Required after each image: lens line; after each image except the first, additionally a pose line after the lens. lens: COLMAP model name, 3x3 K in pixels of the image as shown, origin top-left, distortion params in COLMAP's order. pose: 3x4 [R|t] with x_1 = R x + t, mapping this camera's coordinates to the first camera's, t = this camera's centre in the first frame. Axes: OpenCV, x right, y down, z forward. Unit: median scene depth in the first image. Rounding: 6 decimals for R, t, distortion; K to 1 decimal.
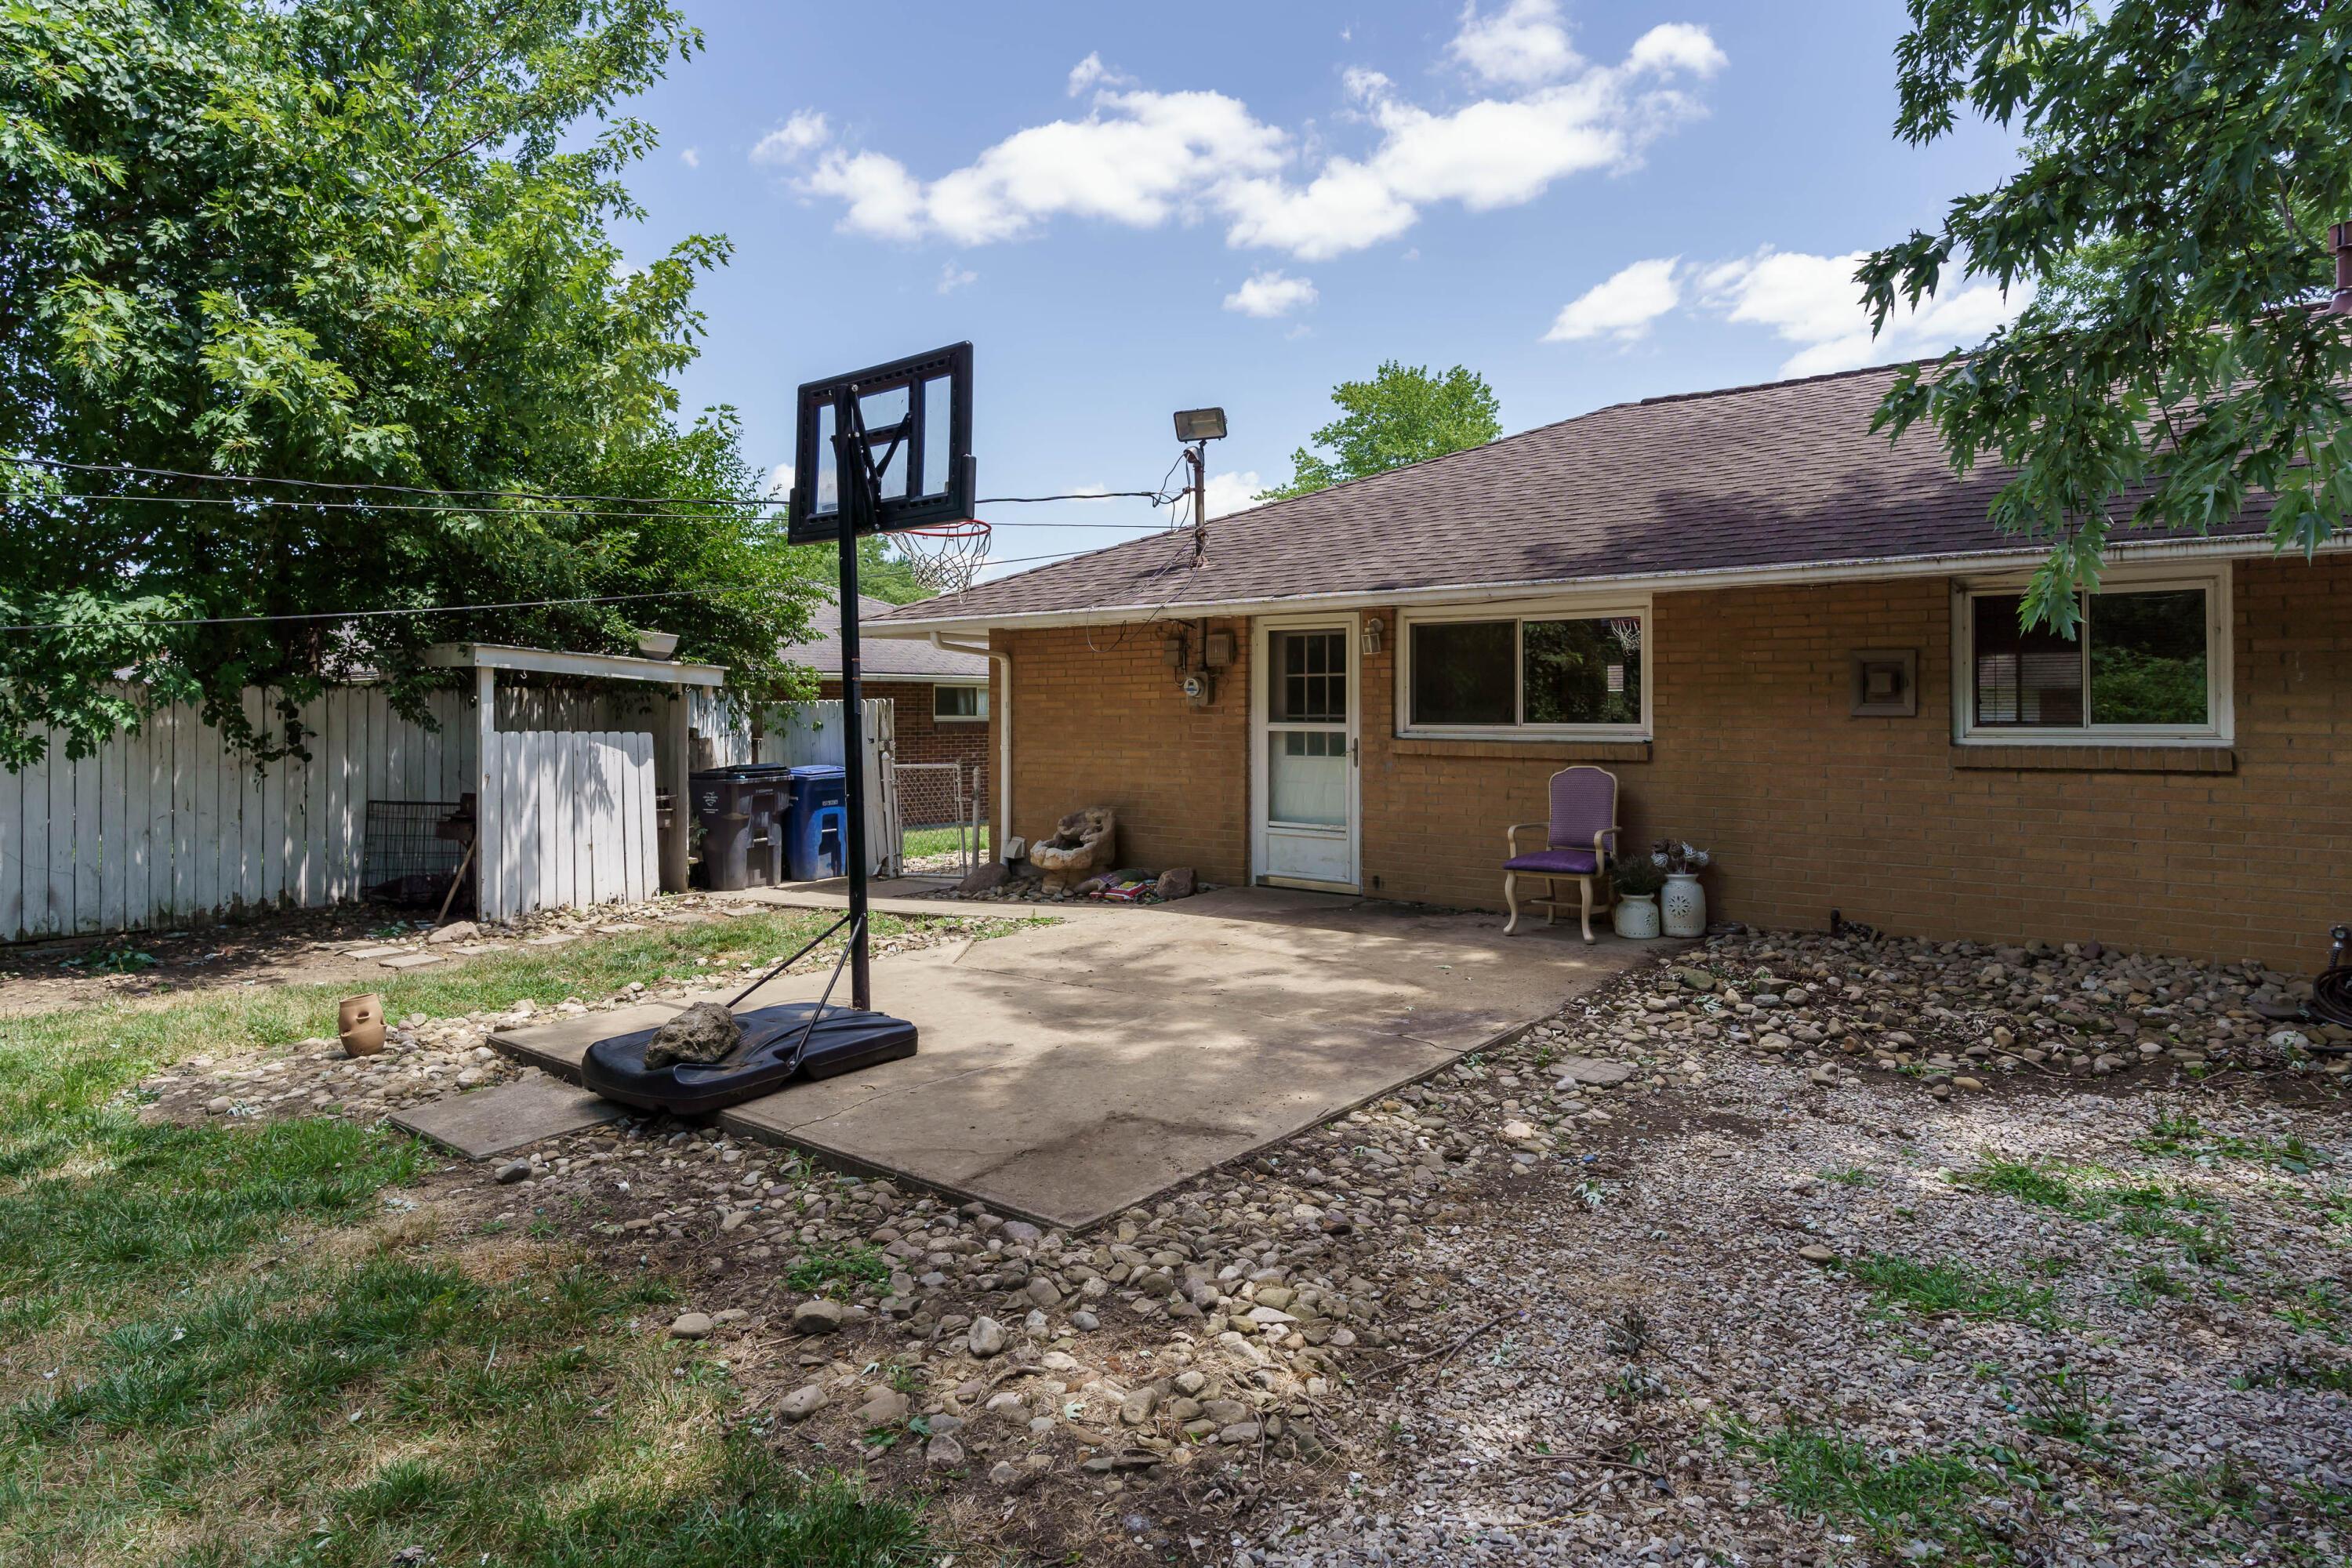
lens RADIAL K [[1417.2, 0, 1175.7], [0, 1417.2, 680.1], [0, 0, 1]] dist [-0.000391, -0.000380]
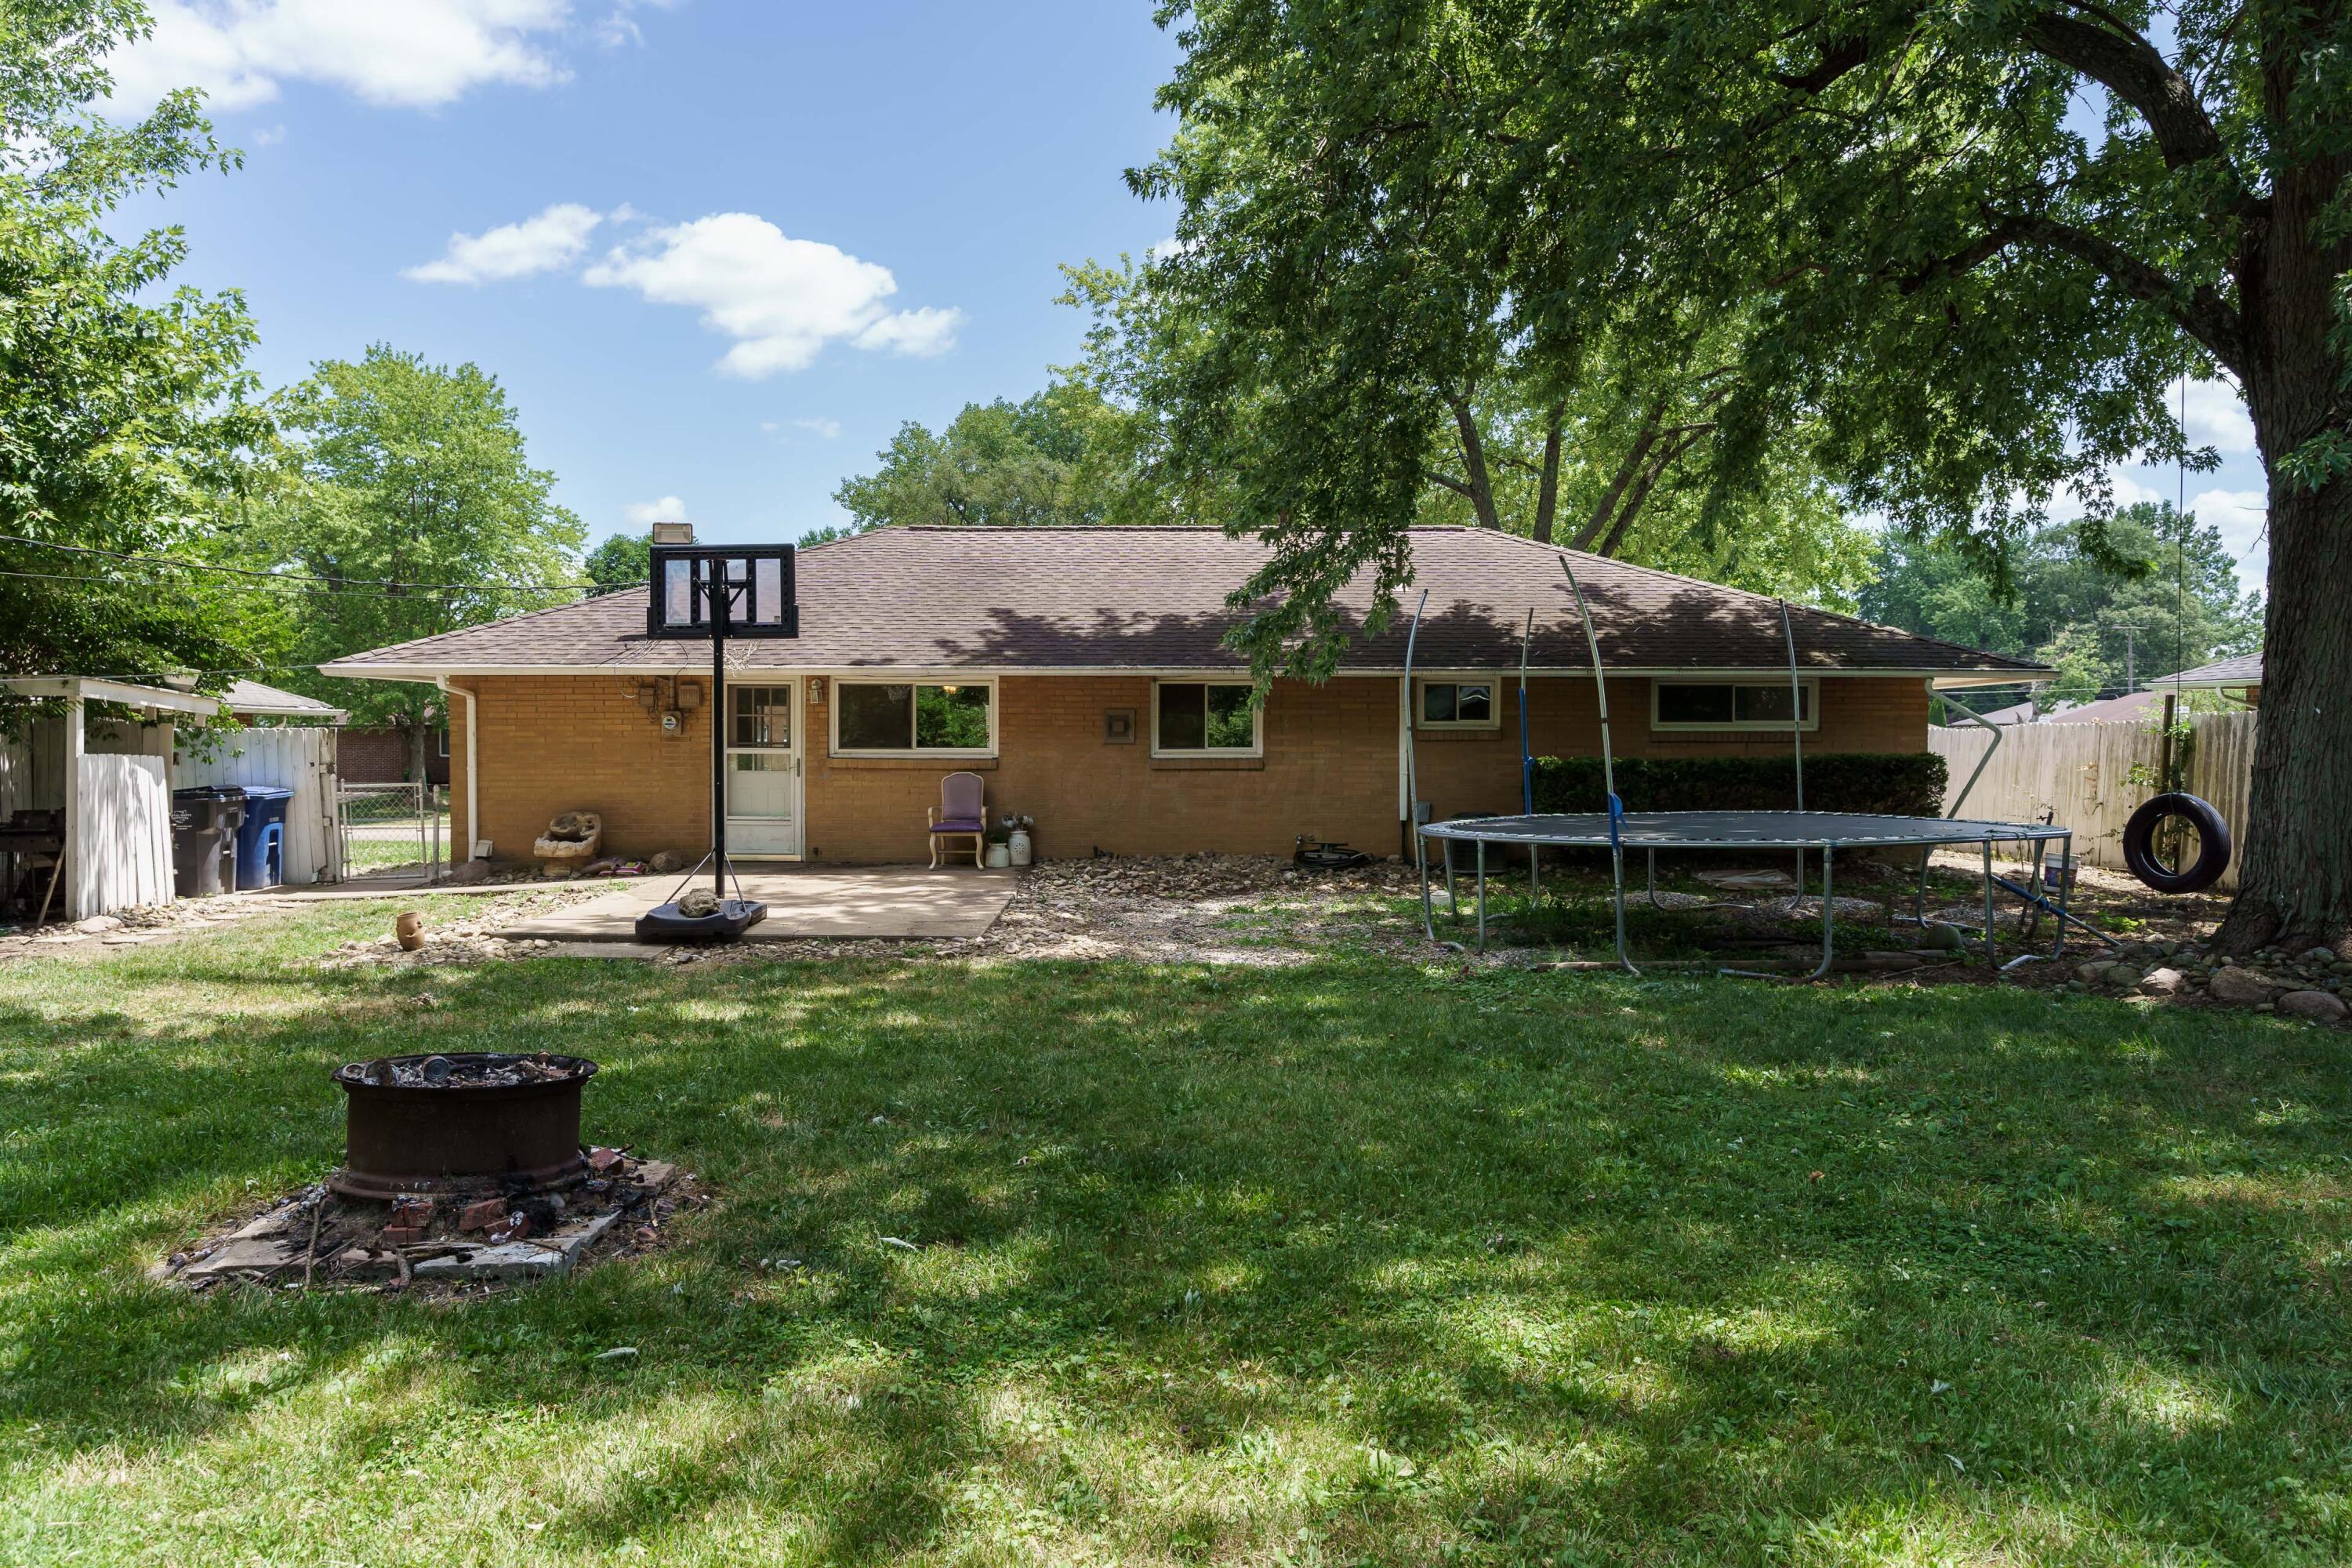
lens RADIAL K [[1860.3, 0, 1176.0], [0, 1860.3, 784.0], [0, 0, 1]] dist [-0.001372, -0.002751]
pose [[0.769036, -0.008209, 0.639152, -0.882729], [-0.015824, 0.999367, 0.031875, -0.001204], [-0.639009, -0.034627, 0.768419, -0.830975]]
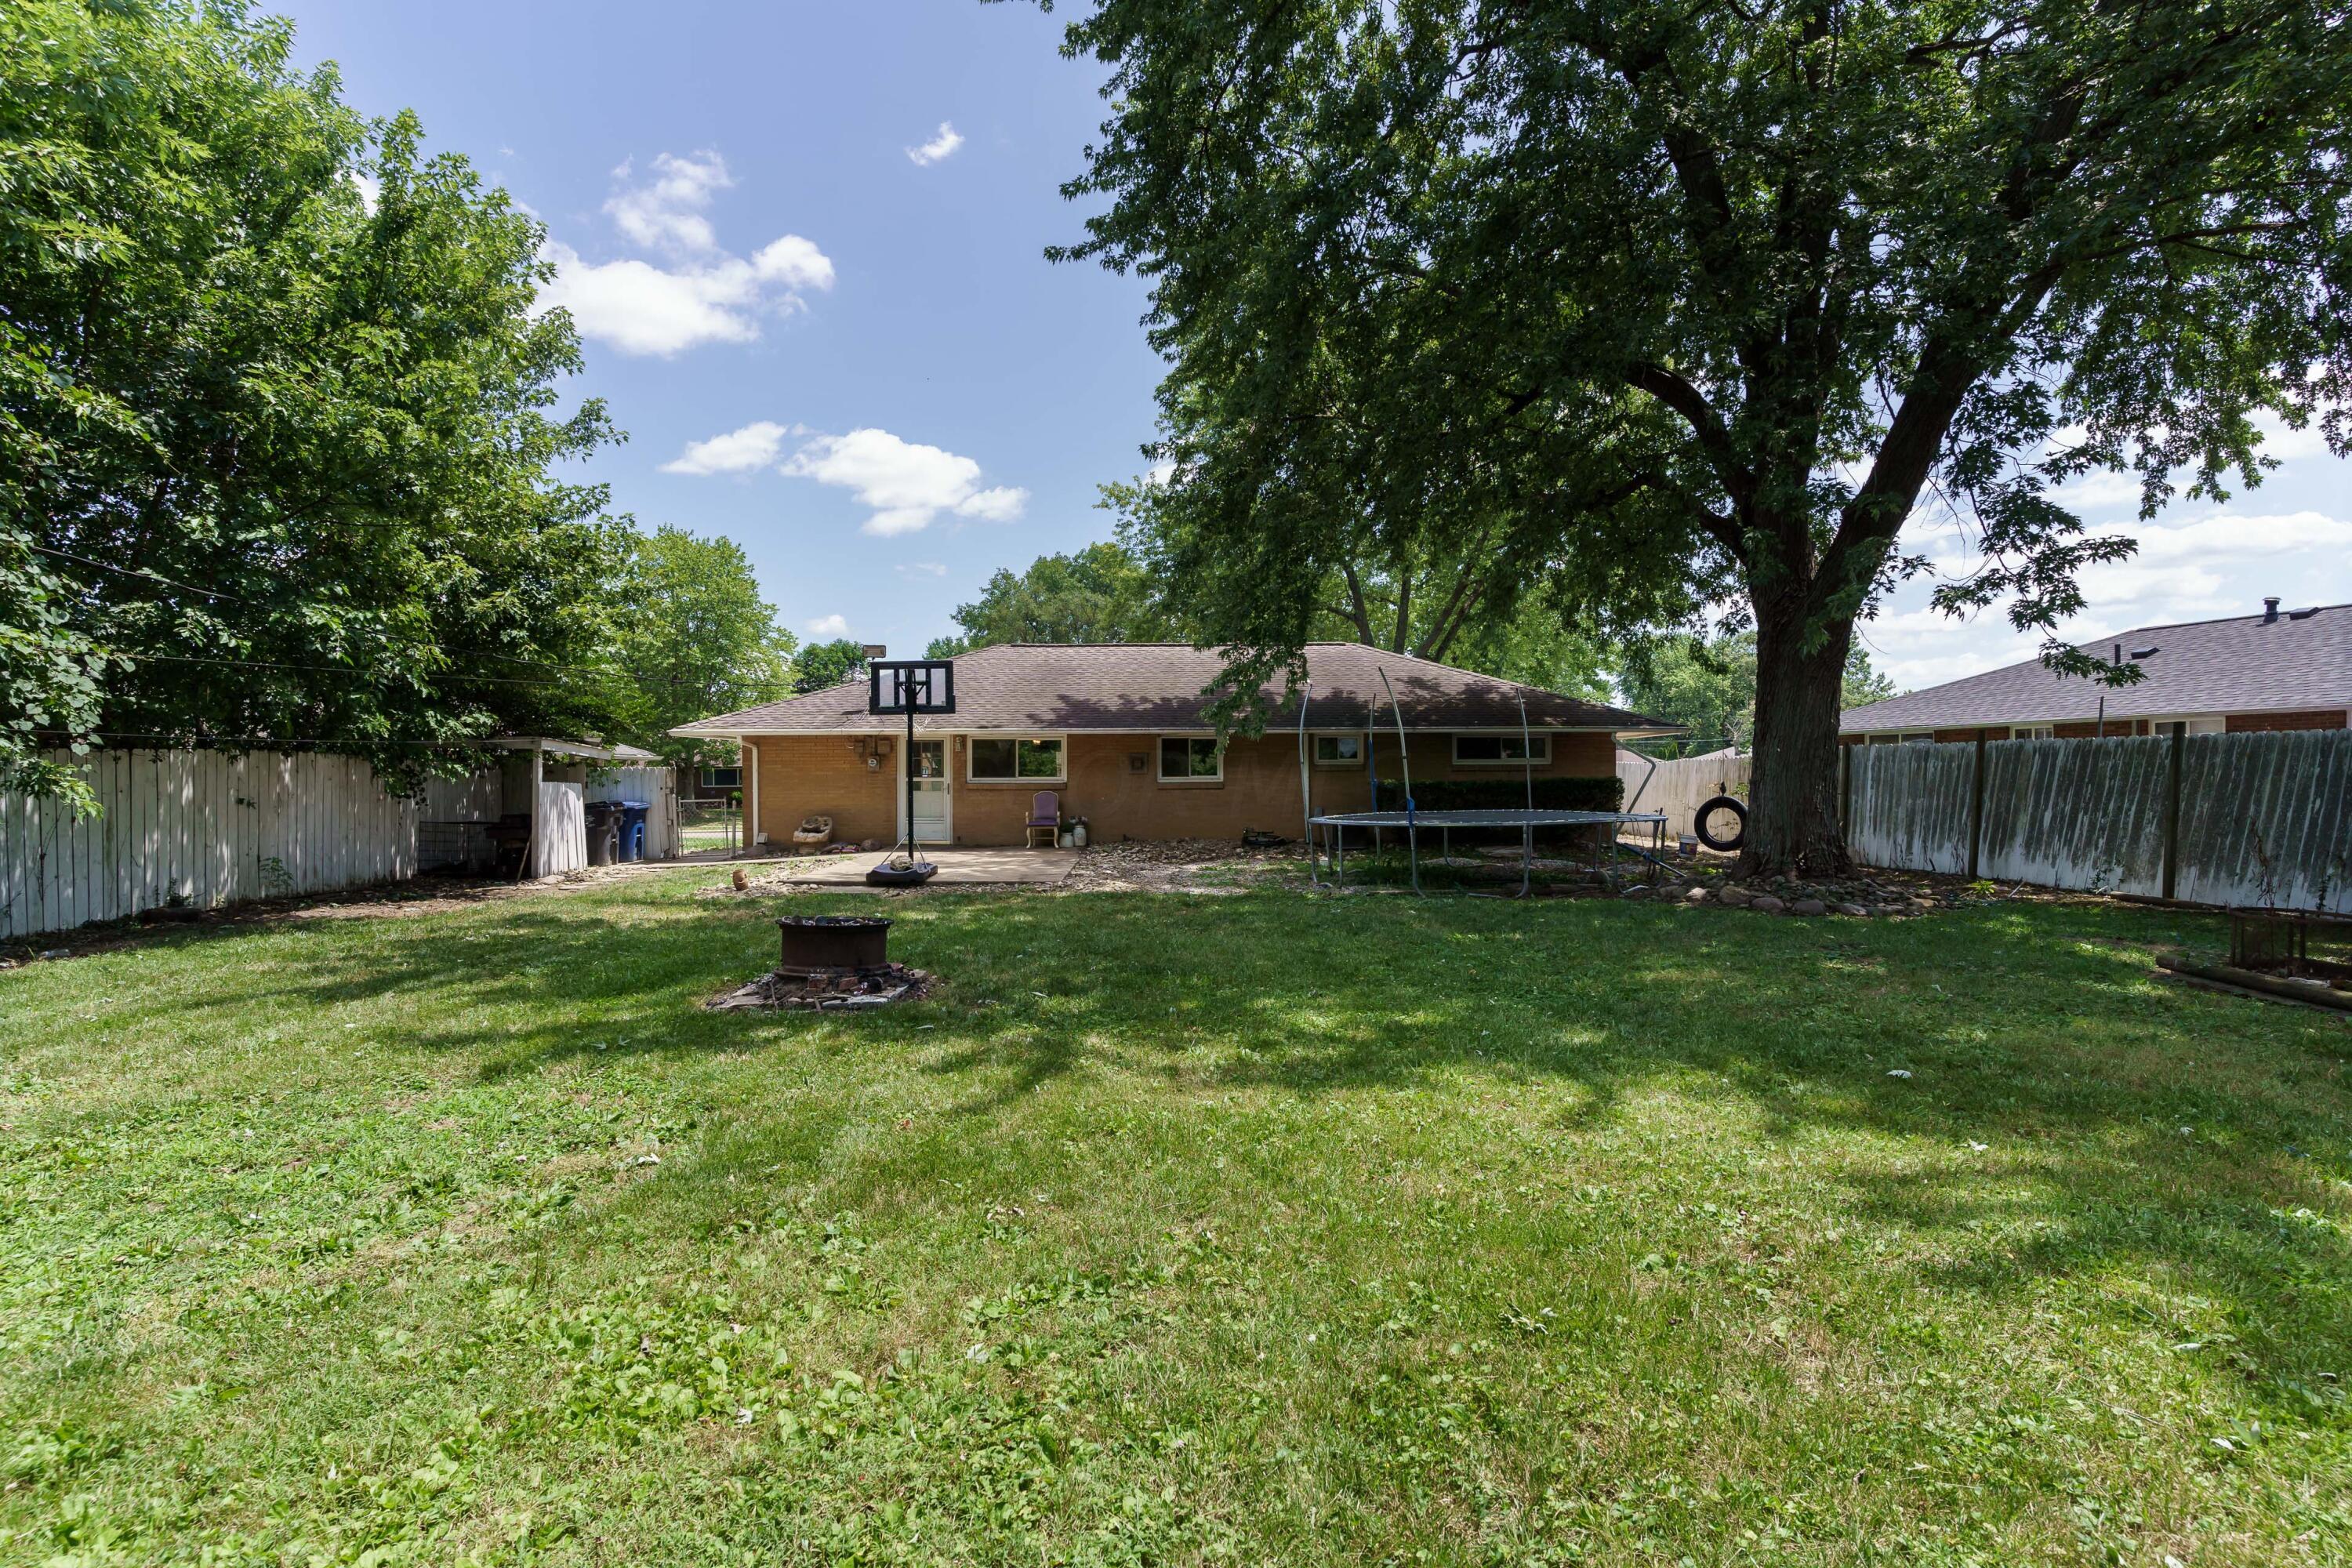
lens RADIAL K [[1434.9, 0, 1176.0], [0, 1434.9, 784.0], [0, 0, 1]] dist [-0.000575, -0.000247]
pose [[0.771249, 0.001177, 0.636533, -1.276448], [-0.010478, 0.999886, 0.010847, 0.010378], [-0.636448, -0.015036, 0.771173, -1.332292]]
